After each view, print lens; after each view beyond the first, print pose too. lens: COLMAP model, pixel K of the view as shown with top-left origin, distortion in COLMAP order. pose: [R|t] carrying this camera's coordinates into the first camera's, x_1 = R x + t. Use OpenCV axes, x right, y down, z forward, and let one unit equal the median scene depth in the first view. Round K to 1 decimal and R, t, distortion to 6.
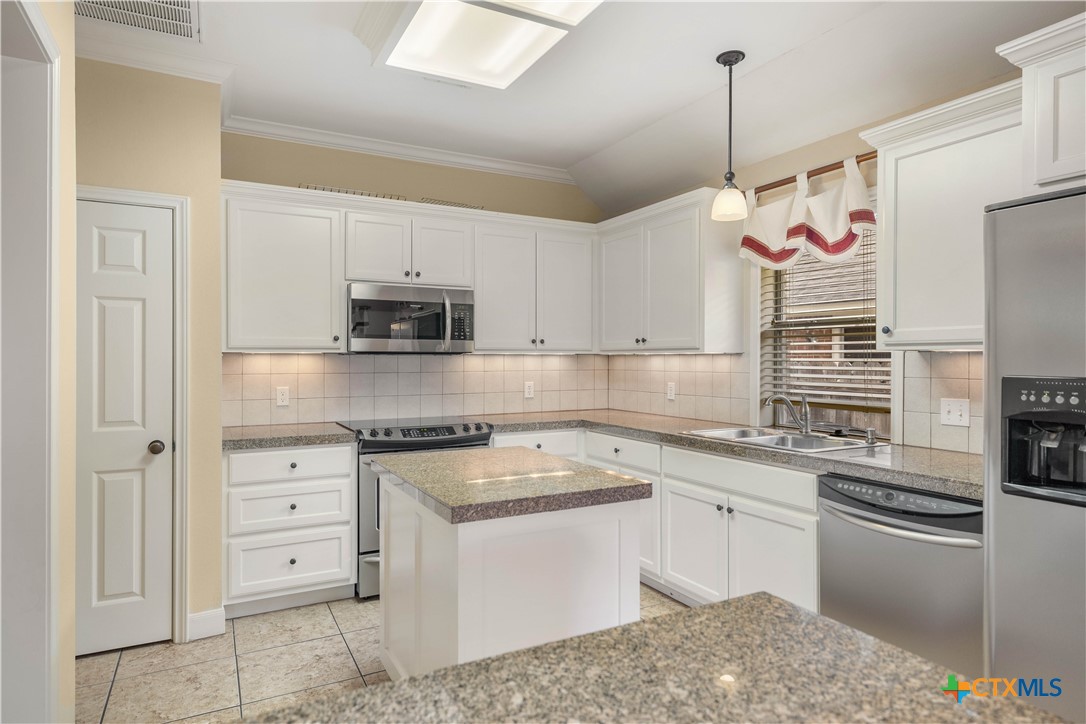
lens RADIAL K [[632.7, 0, 541.9], [0, 632.7, 357.7], [0, 0, 1]] dist [0.005419, 0.000846]
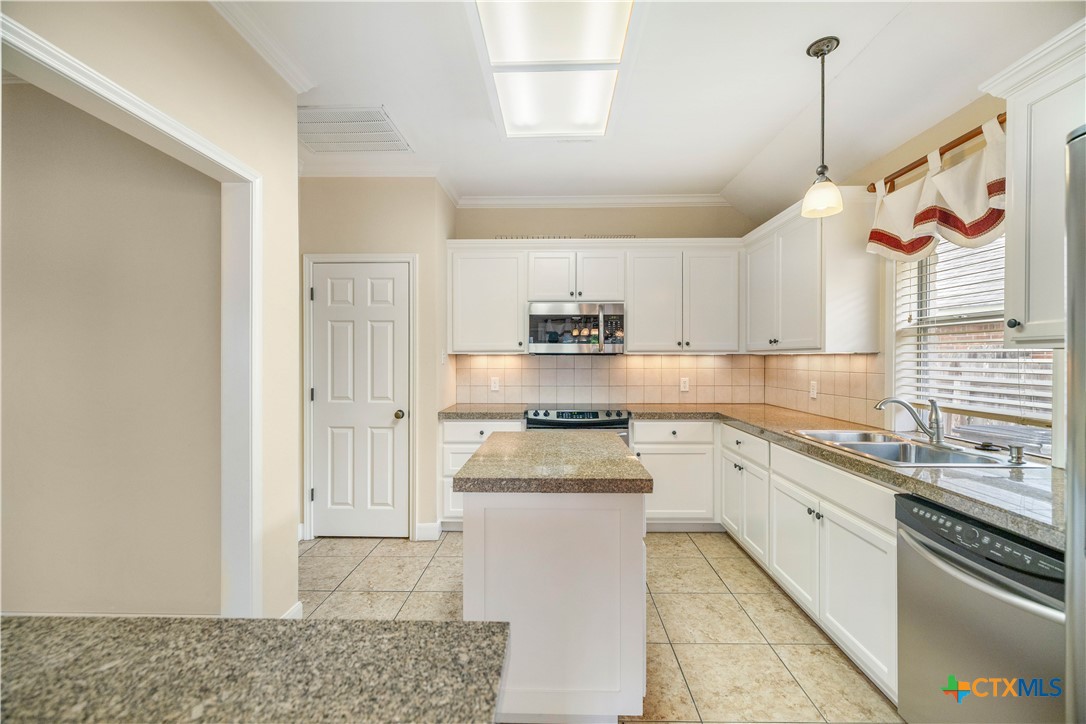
lens RADIAL K [[461.6, 0, 540.8], [0, 461.6, 357.4], [0, 0, 1]] dist [0.000268, 0.000002]
pose [[0.869713, -0.000003, -0.493558, 0.249786], [0.000404, 1.000000, 0.000706, -0.001253], [0.493558, -0.000813, 0.869713, 0.162355]]
